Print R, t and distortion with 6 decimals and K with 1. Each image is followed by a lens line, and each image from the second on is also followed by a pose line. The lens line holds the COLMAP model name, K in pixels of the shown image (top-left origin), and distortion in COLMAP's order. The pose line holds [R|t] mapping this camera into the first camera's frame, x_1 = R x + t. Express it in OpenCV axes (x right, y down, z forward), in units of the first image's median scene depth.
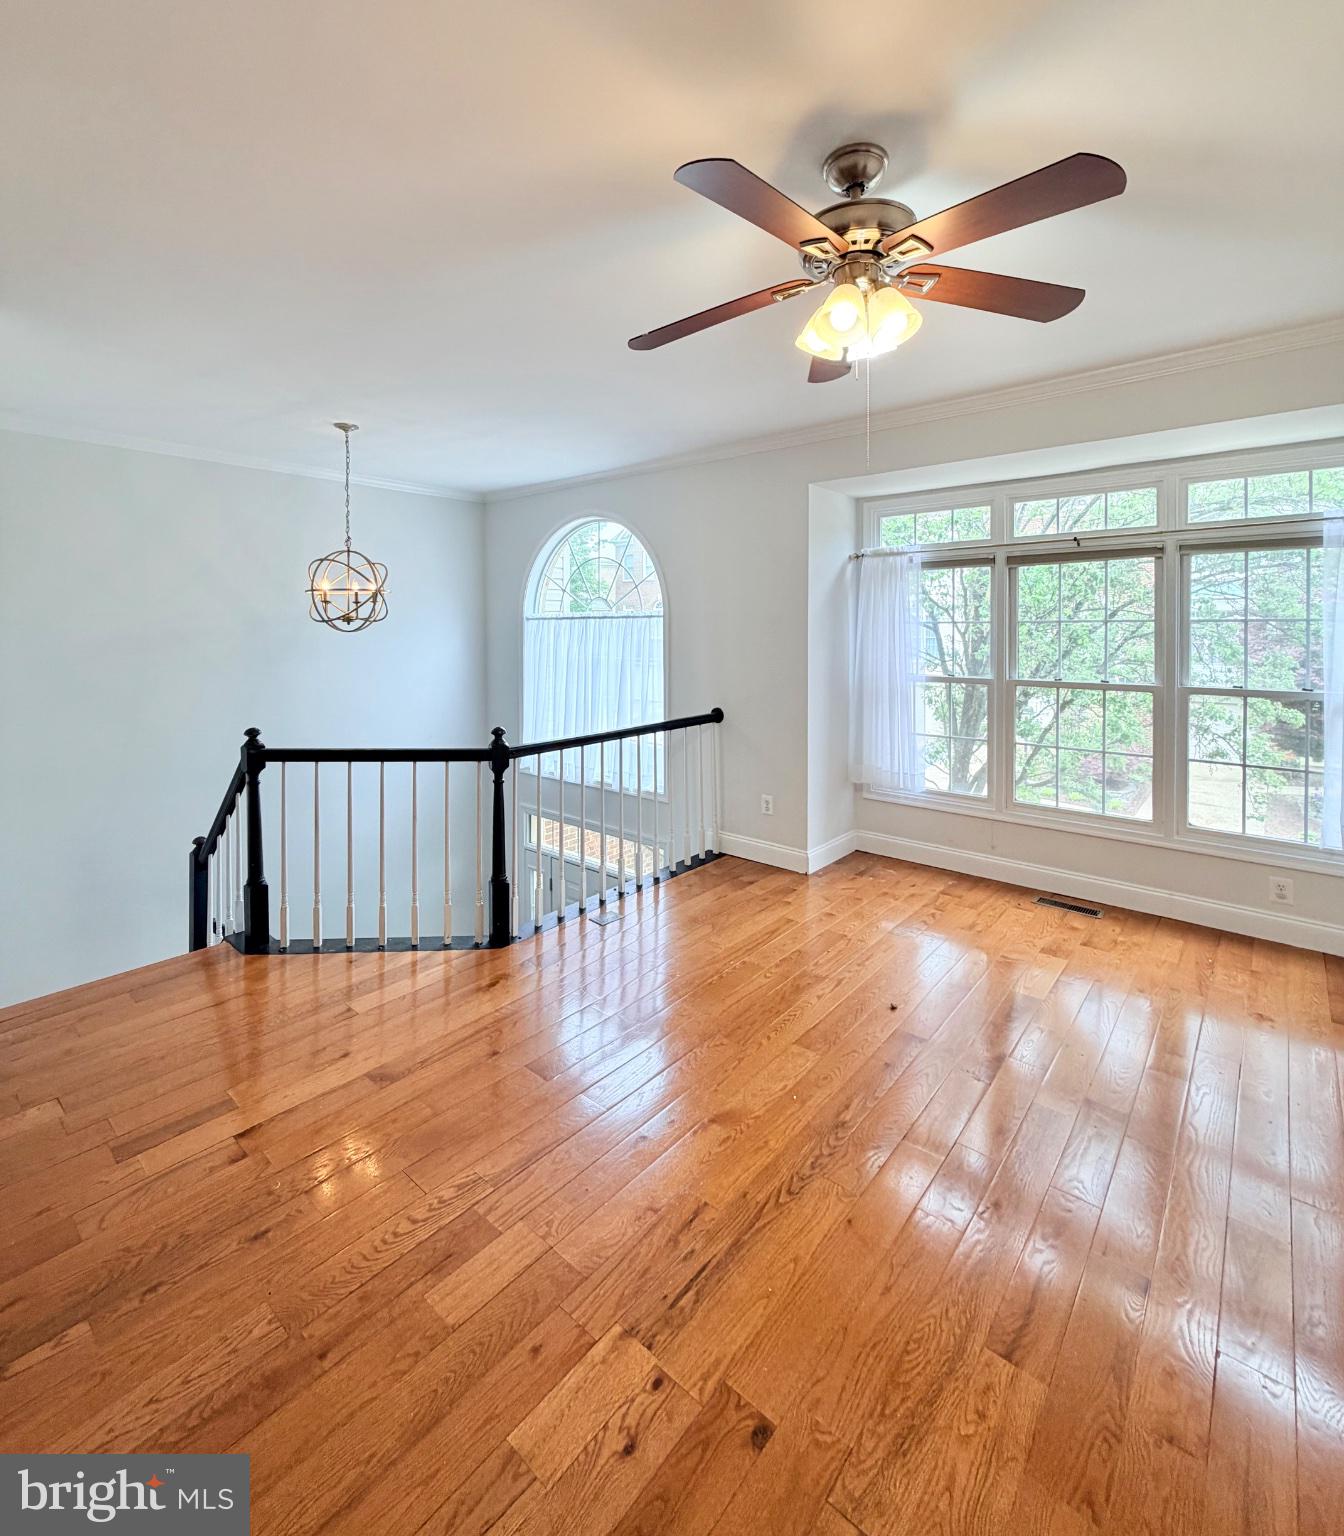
lens RADIAL K [[715.8, 0, 672.7], [0, 715.8, 639.1], [0, 0, 1]] dist [-0.001461, 0.001436]
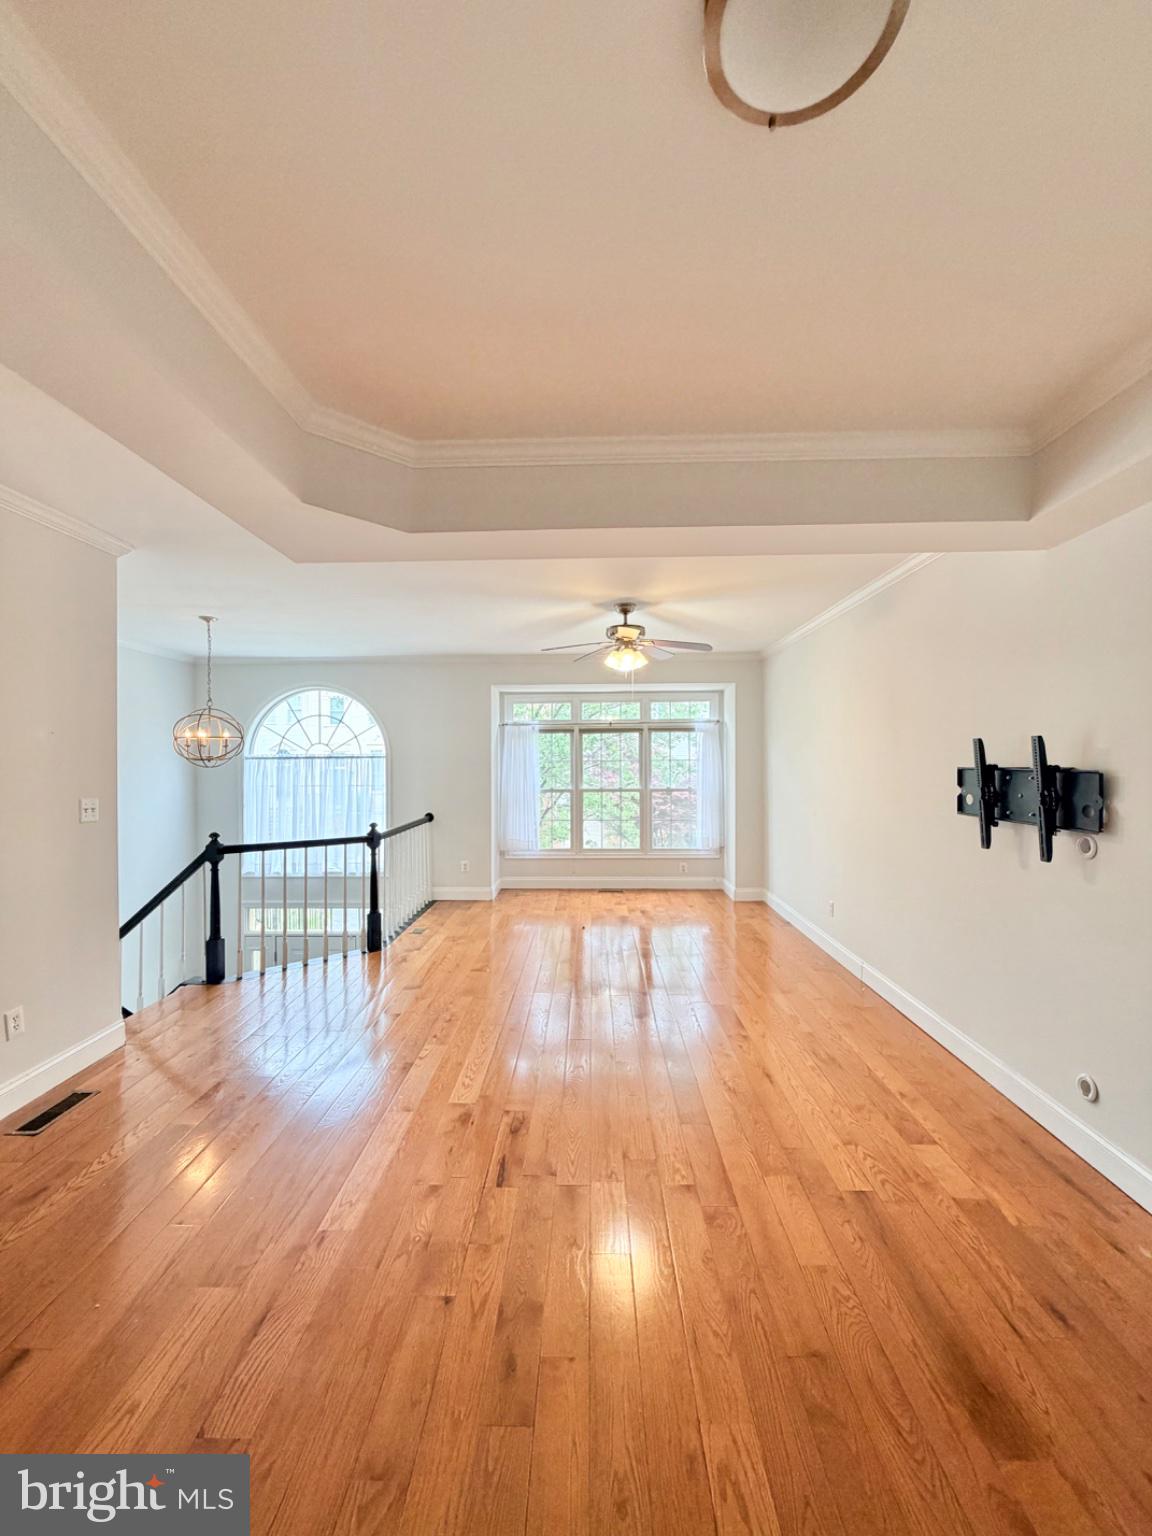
lens RADIAL K [[612.1, 0, 576.0], [0, 612.1, 768.0], [0, 0, 1]] dist [-0.000364, -0.000016]
pose [[0.777884, -0.005824, 0.628381, -0.683831], [0.014264, 0.999863, -0.008391, 0.011481], [-0.628246, 0.015490, 0.777860, -0.378681]]
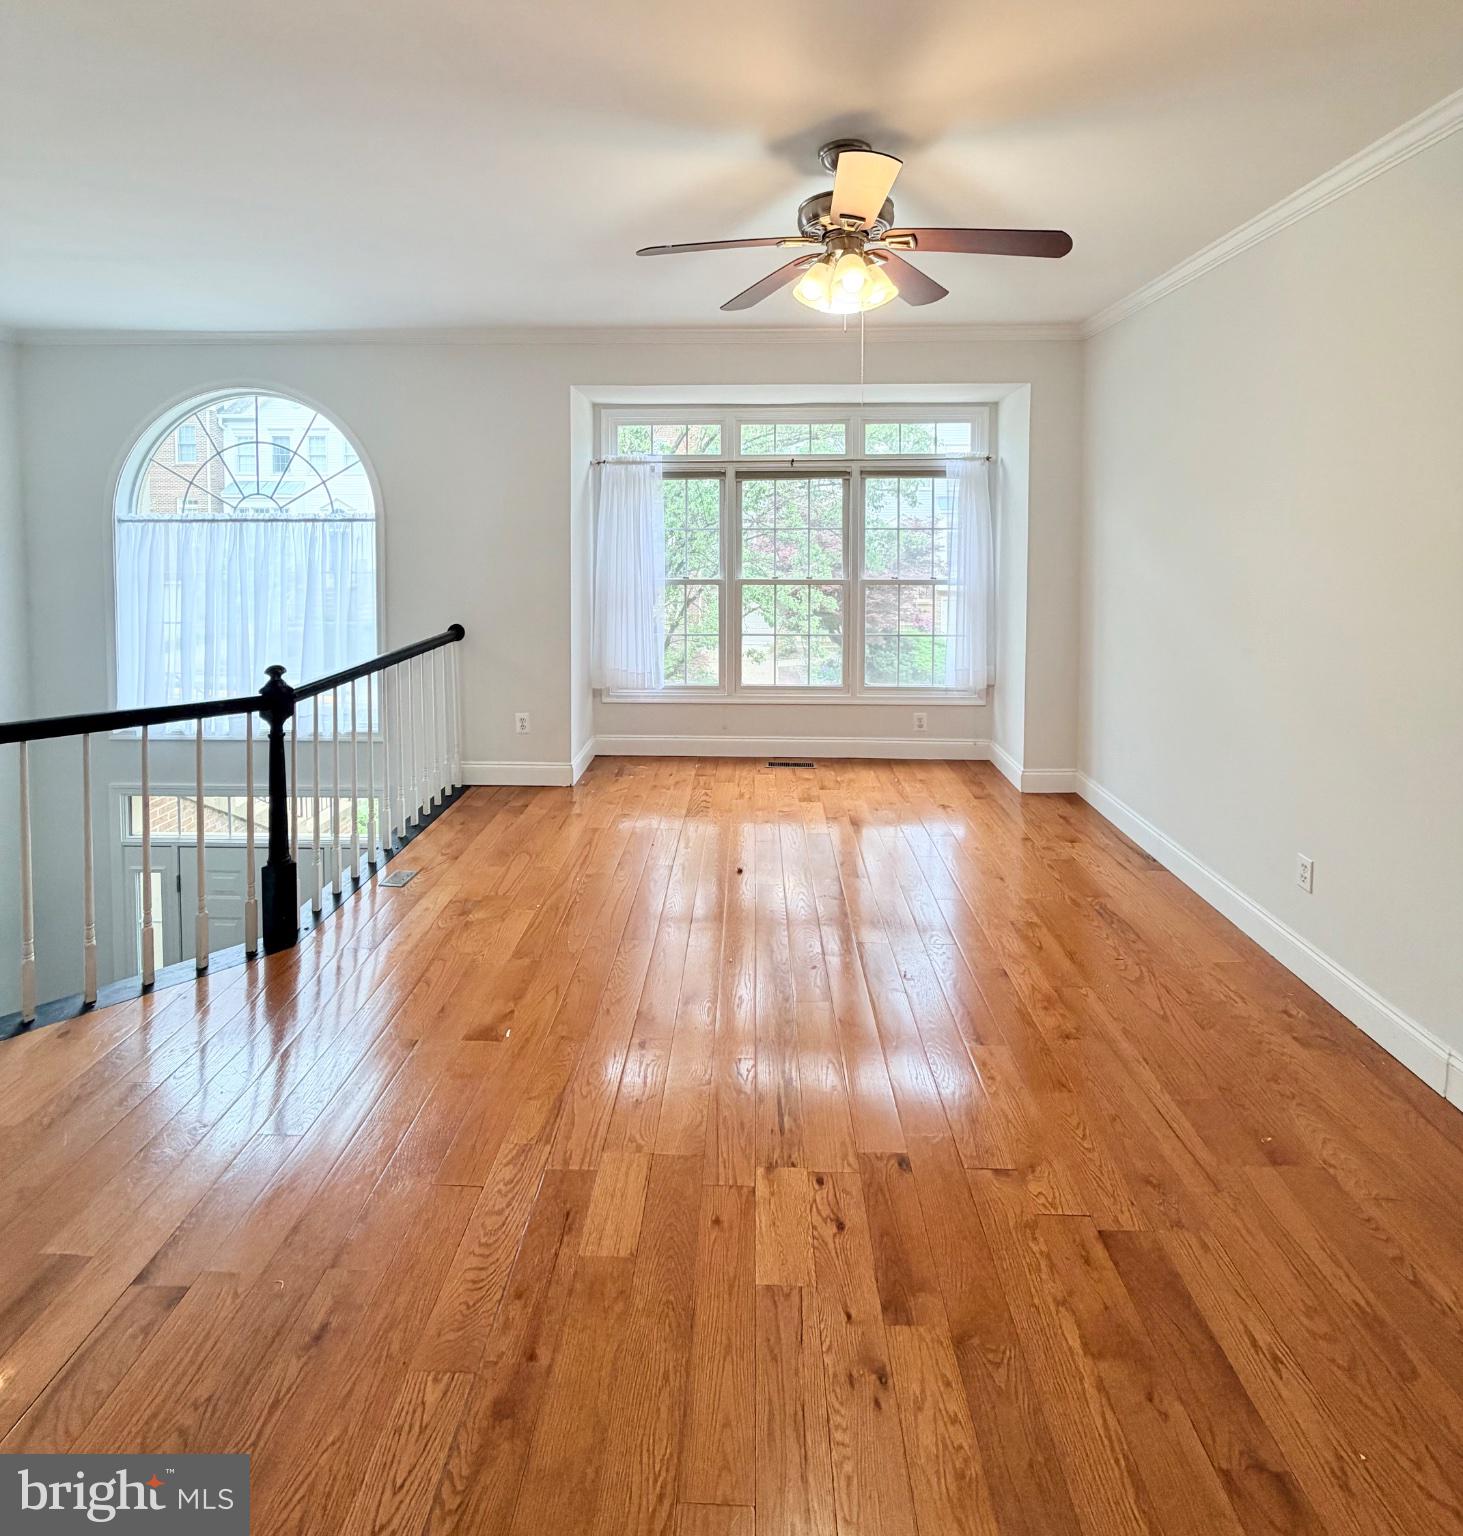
lens RADIAL K [[778.8, 0, 733.3], [0, 778.8, 559.2], [0, 0, 1]] dist [-0.003605, 0.002313]
pose [[0.779280, -0.020502, 0.626340, -0.334169], [0.008245, 0.999714, 0.022465, -0.004113], [-0.626621, -0.012342, 0.779226, 0.038994]]
